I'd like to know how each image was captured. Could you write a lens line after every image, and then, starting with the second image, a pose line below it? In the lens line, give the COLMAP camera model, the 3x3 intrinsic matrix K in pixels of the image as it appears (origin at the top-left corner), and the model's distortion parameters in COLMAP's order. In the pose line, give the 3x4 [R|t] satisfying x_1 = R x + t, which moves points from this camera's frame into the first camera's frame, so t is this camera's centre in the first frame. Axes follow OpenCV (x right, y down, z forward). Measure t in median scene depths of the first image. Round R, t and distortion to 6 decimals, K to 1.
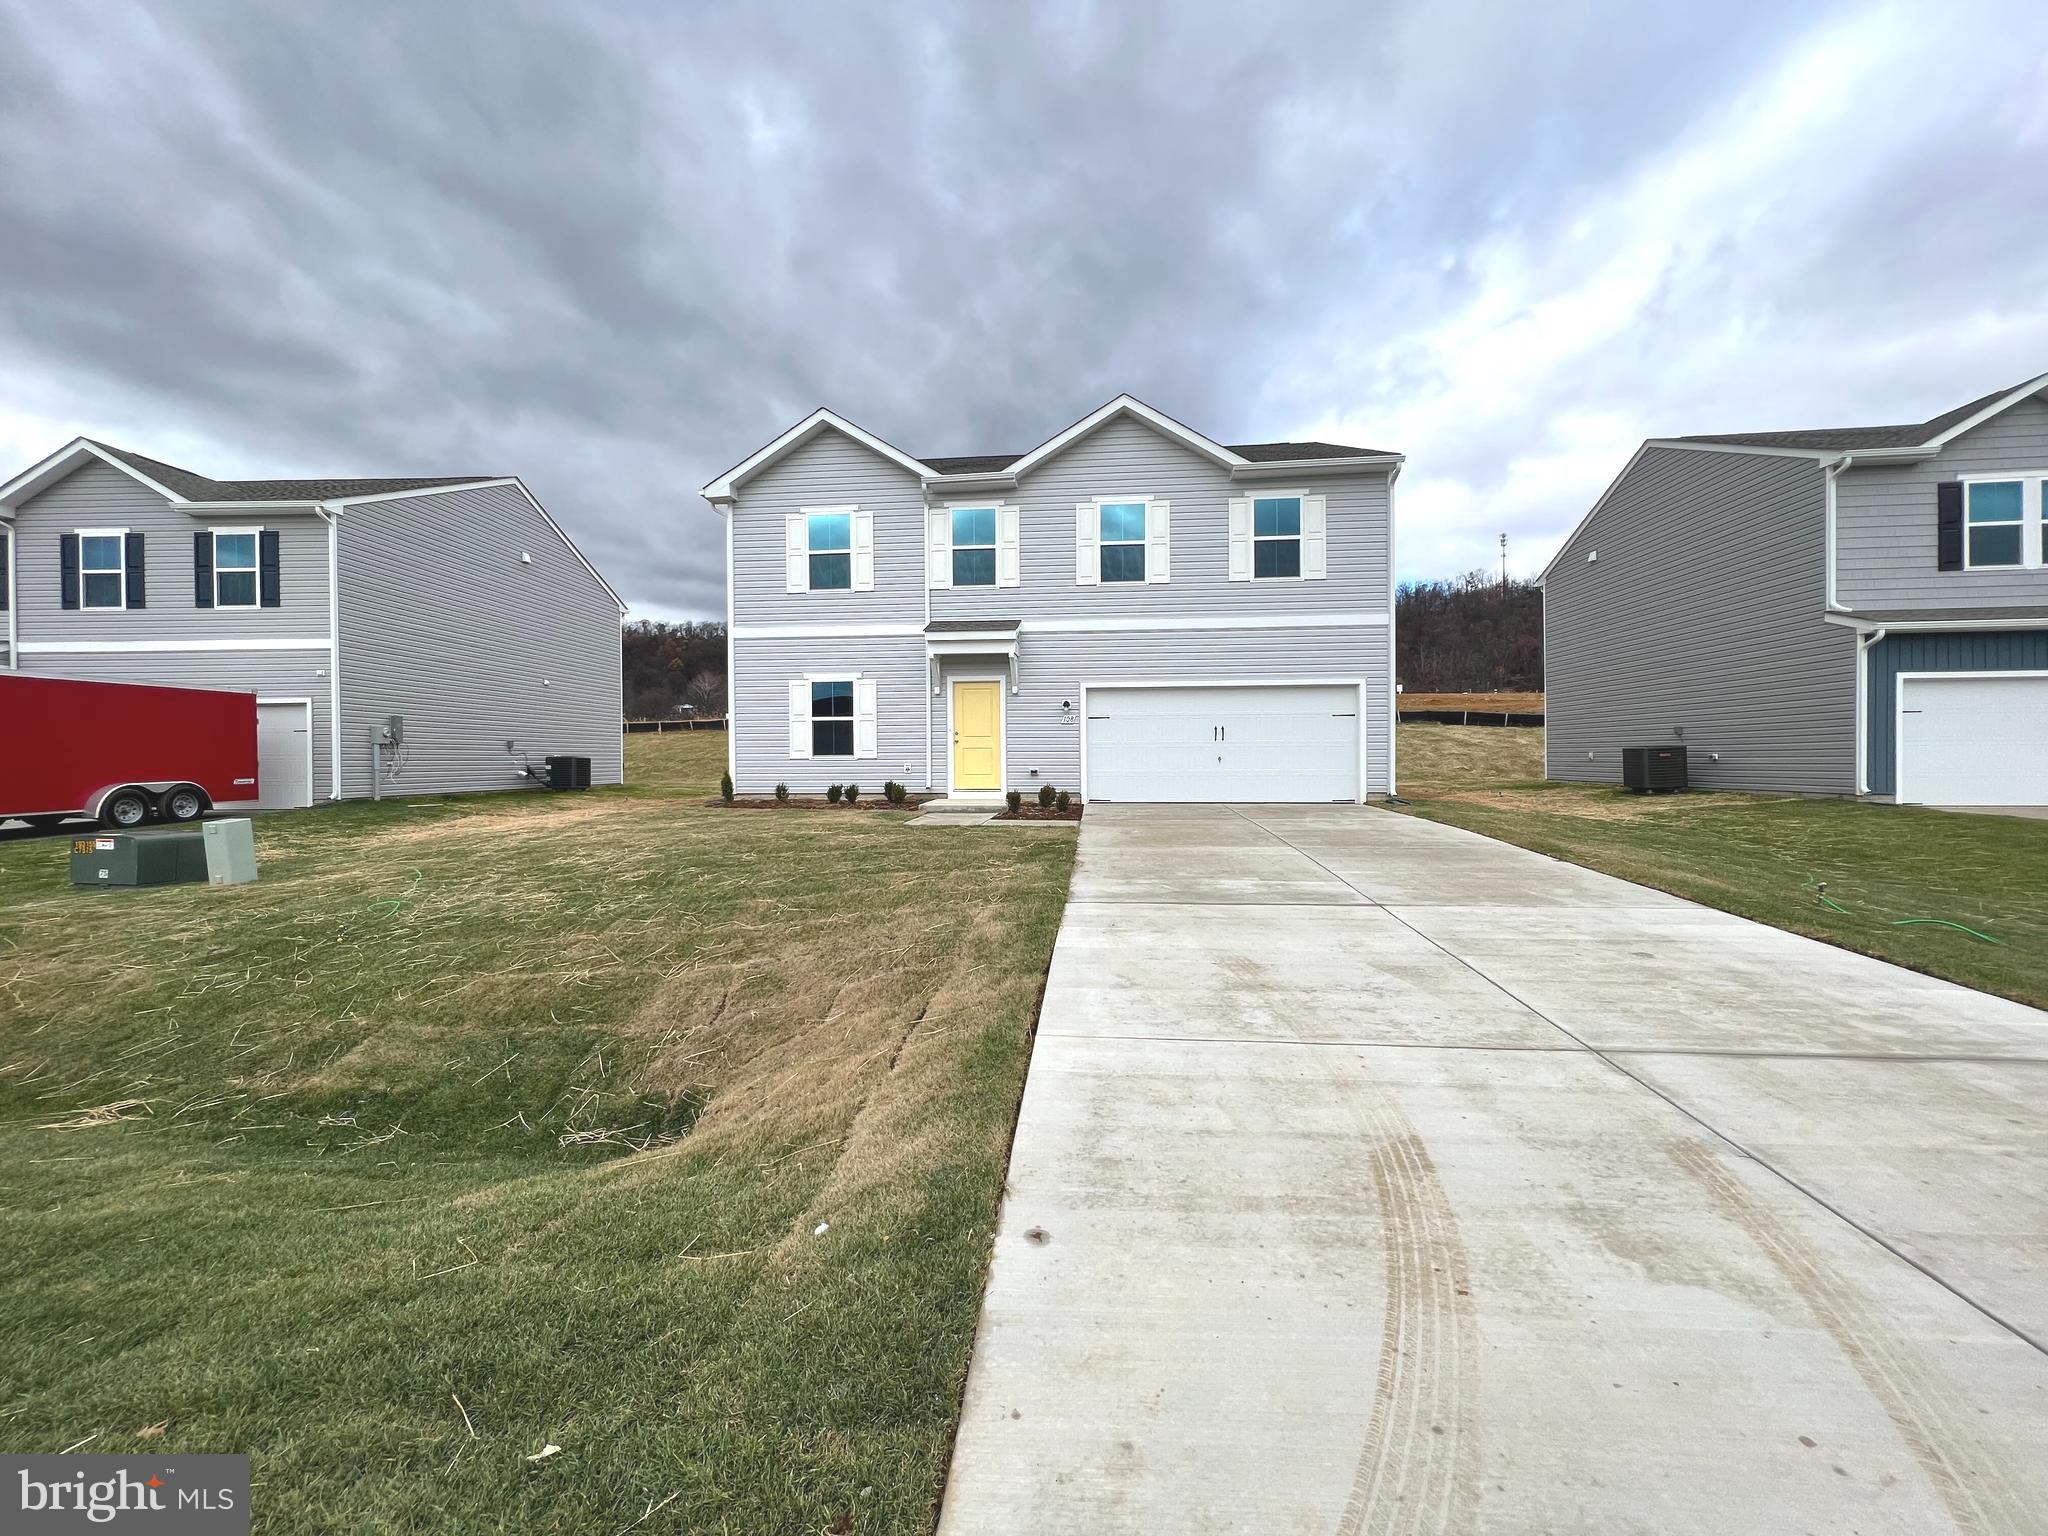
lens RADIAL K [[822.2, 0, 1021.9], [0, 822.2, 764.1], [0, 0, 1]] dist [-0.001792, 0.000287]
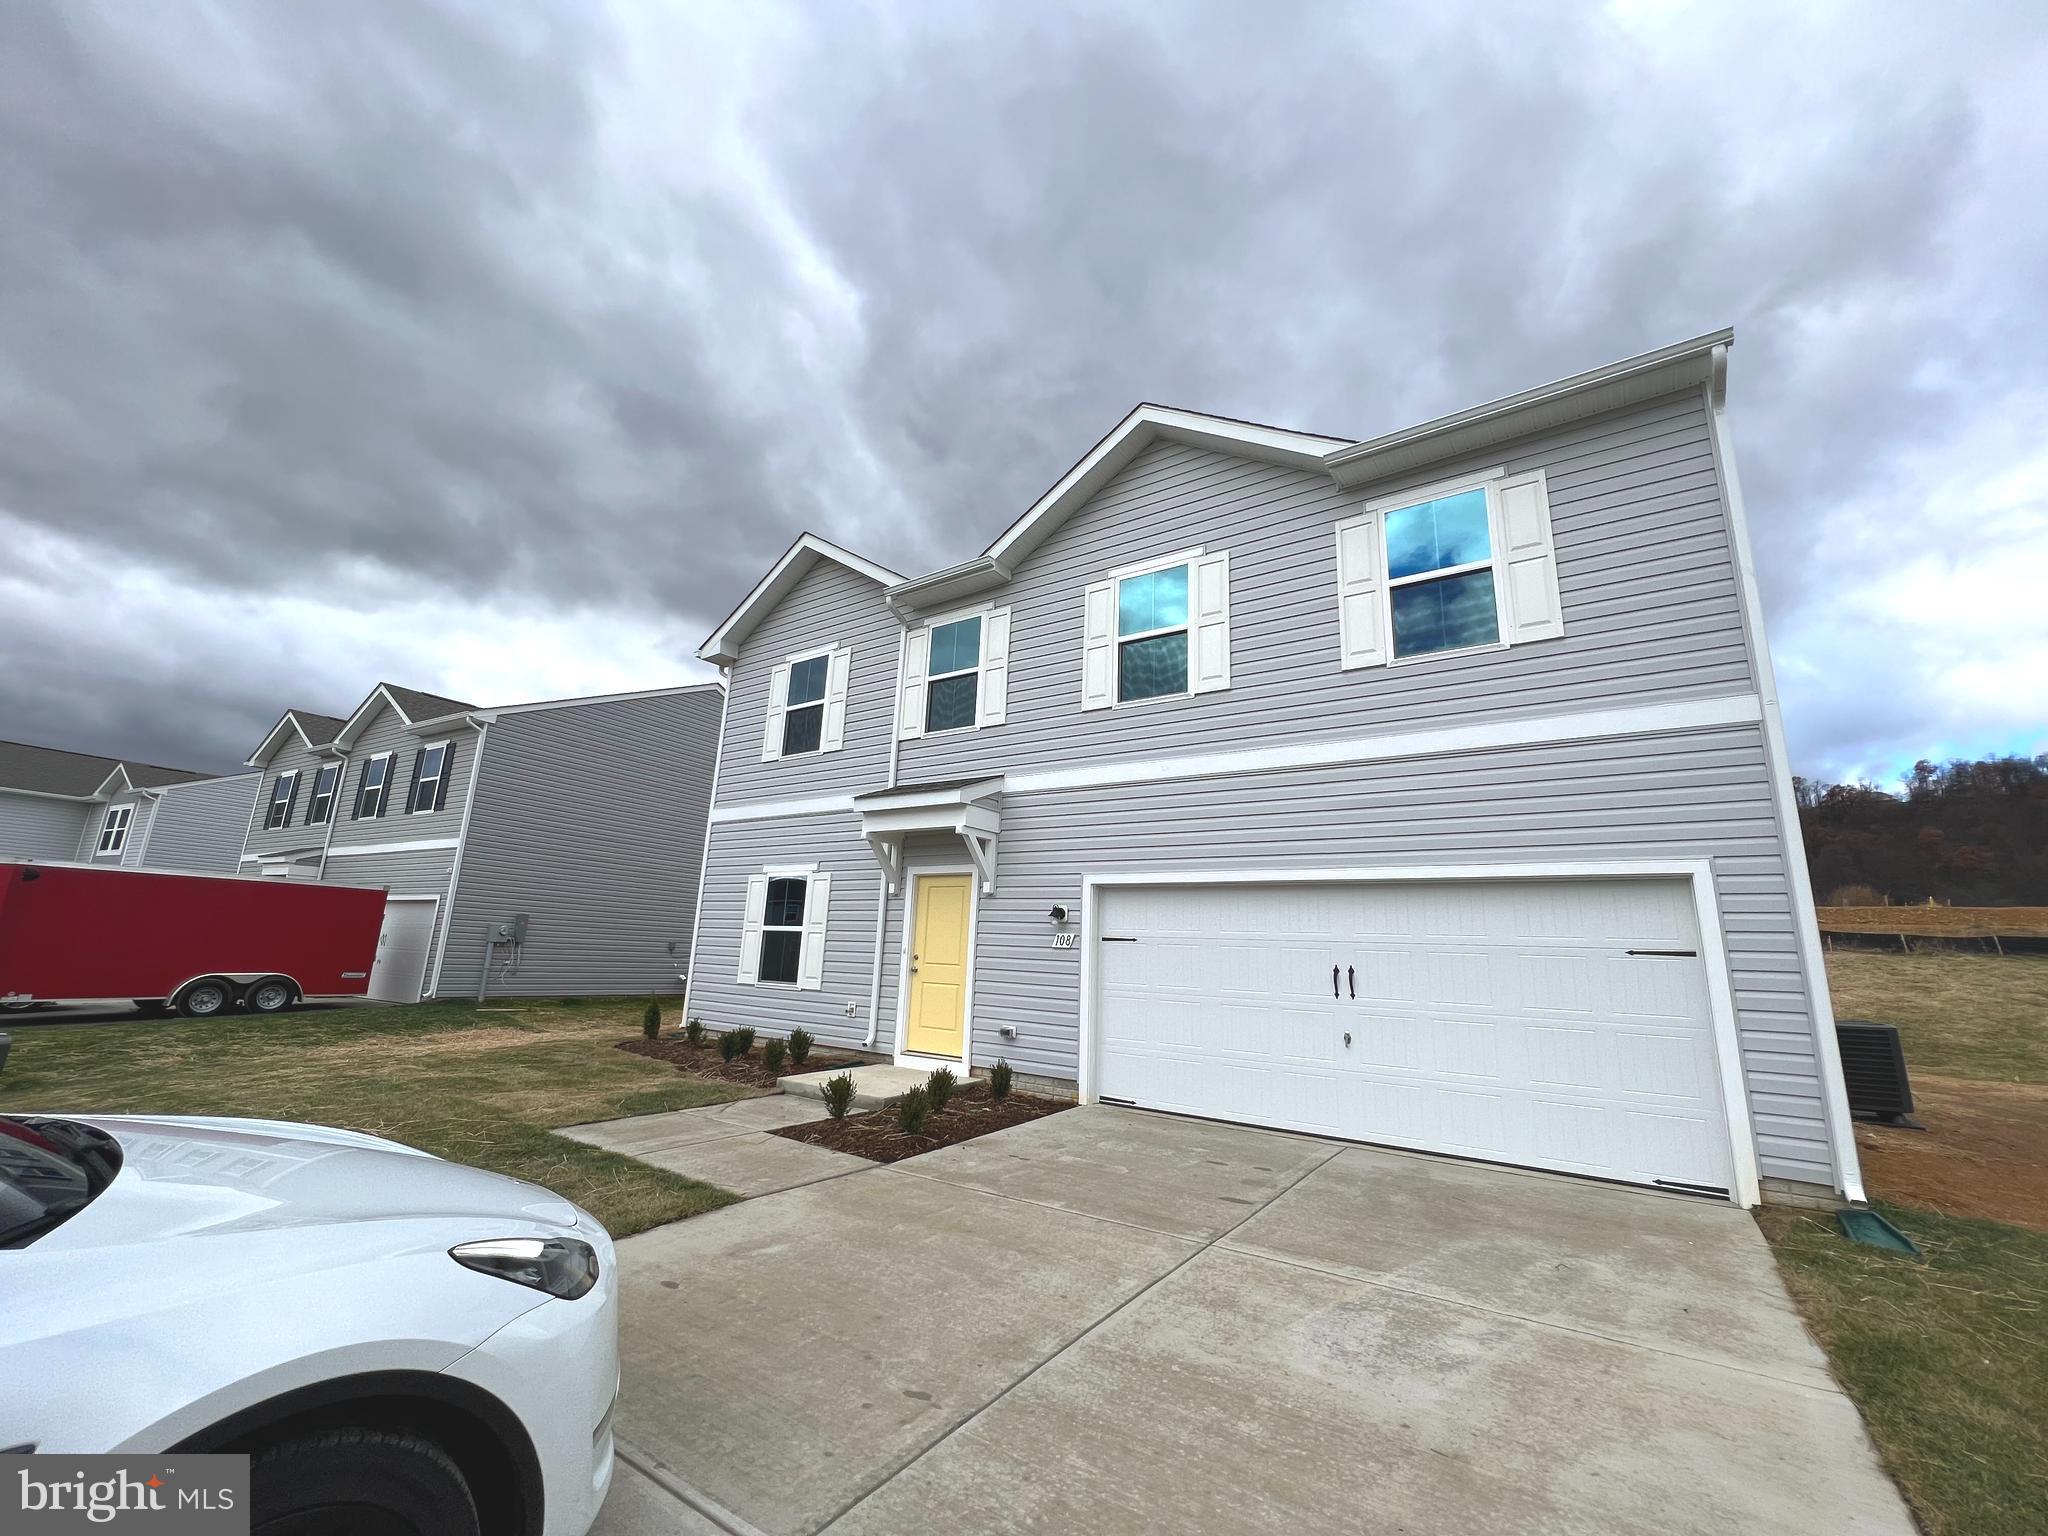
lens RADIAL K [[822.2, 0, 1021.9], [0, 822.2, 764.1], [0, 0, 1]] dist [-0.001792, 0.000287]
pose [[0.869811, -0.071852, -0.488125, 0.314774], [-0.050896, 0.970994, -0.233625, -0.038640], [0.490753, 0.228053, 0.840924, 0.480542]]
